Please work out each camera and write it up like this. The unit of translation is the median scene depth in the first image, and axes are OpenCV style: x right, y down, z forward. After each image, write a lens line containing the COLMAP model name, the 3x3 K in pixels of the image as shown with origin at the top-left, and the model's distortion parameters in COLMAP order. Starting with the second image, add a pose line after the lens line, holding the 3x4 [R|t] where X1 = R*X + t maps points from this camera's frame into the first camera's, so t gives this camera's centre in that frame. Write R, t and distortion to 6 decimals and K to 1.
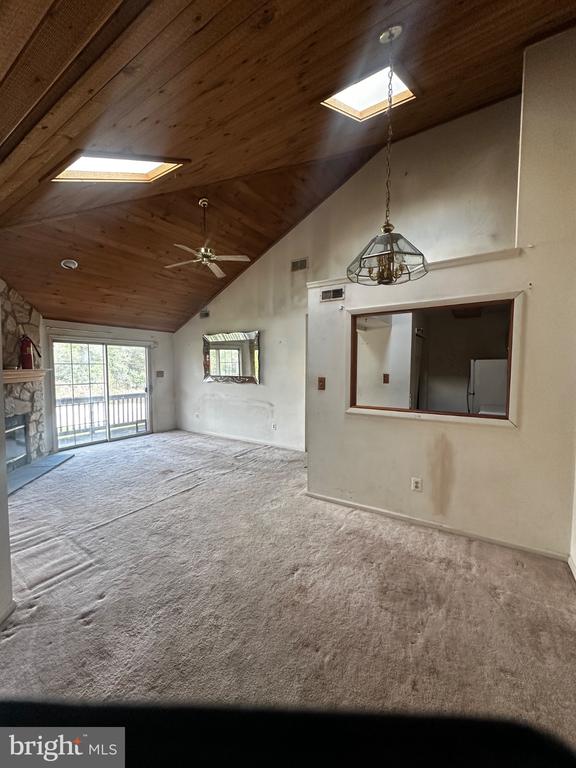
lens RADIAL K [[306.3, 0, 287.9], [0, 306.3, 383.9], [0, 0, 1]] dist [-0.000314, 0.000201]
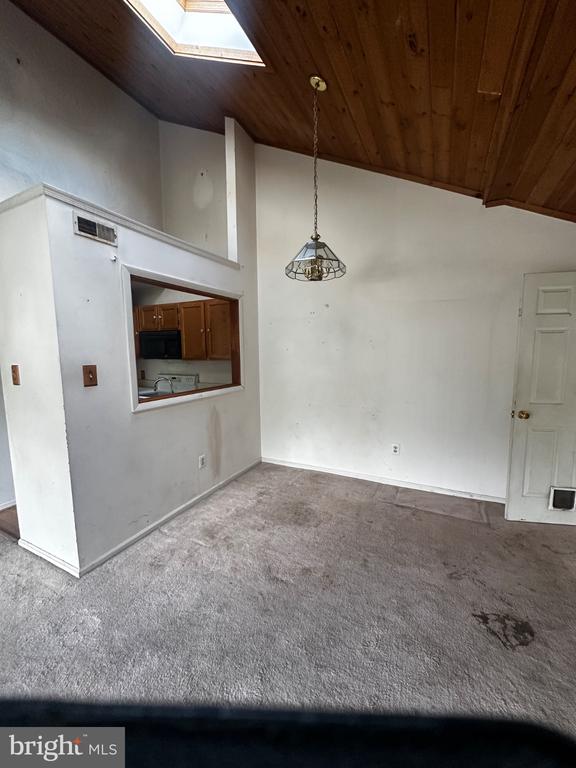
lens RADIAL K [[306.3, 0, 288.2], [0, 306.3, 384.0], [0, 0, 1]] dist [-0.000314, 0.000201]
pose [[-0.109575, -0.106708, 0.988234, -0.622689], [0.072915, 0.990679, 0.115057, -0.031101], [-0.991301, 0.084664, -0.100773, 0.804093]]
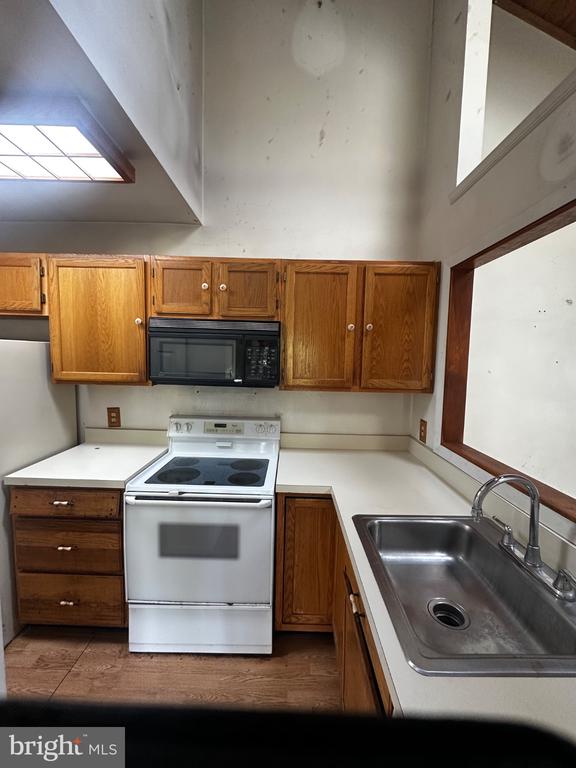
lens RADIAL K [[306.3, 0, 289.6], [0, 306.3, 383.3], [0, 0, 1]] dist [-0.000314, 0.000201]
pose [[-0.533489, -0.077936, 0.842209, 0.067301], [0.029939, 0.993382, 0.110890, -0.078789], [-0.845277, 0.084374, -0.527625, 1.287330]]
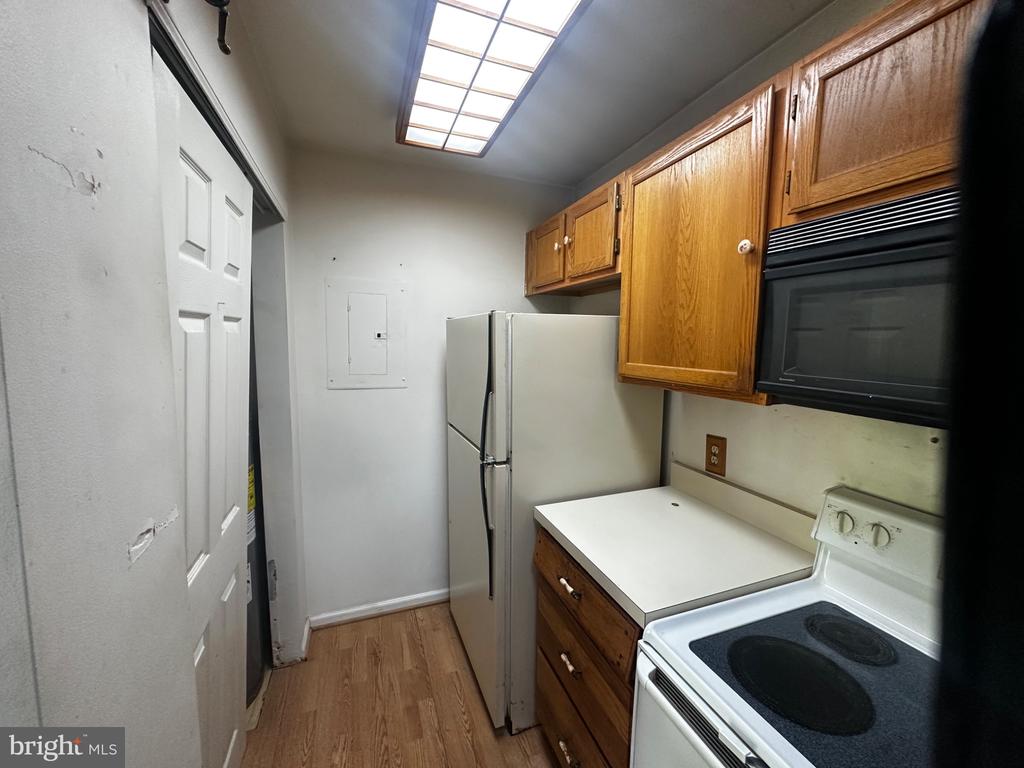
lens RADIAL K [[408.4, 0, 508.8], [0, 408.4, 383.4], [0, 0, 1]] dist [-0.000314, 0.000201]
pose [[0.595108, -0.069034, 0.800675, 0.279158], [0.030503, 0.997526, 0.063335, -0.063290], [-0.803067, -0.013268, 0.595741, 1.197036]]
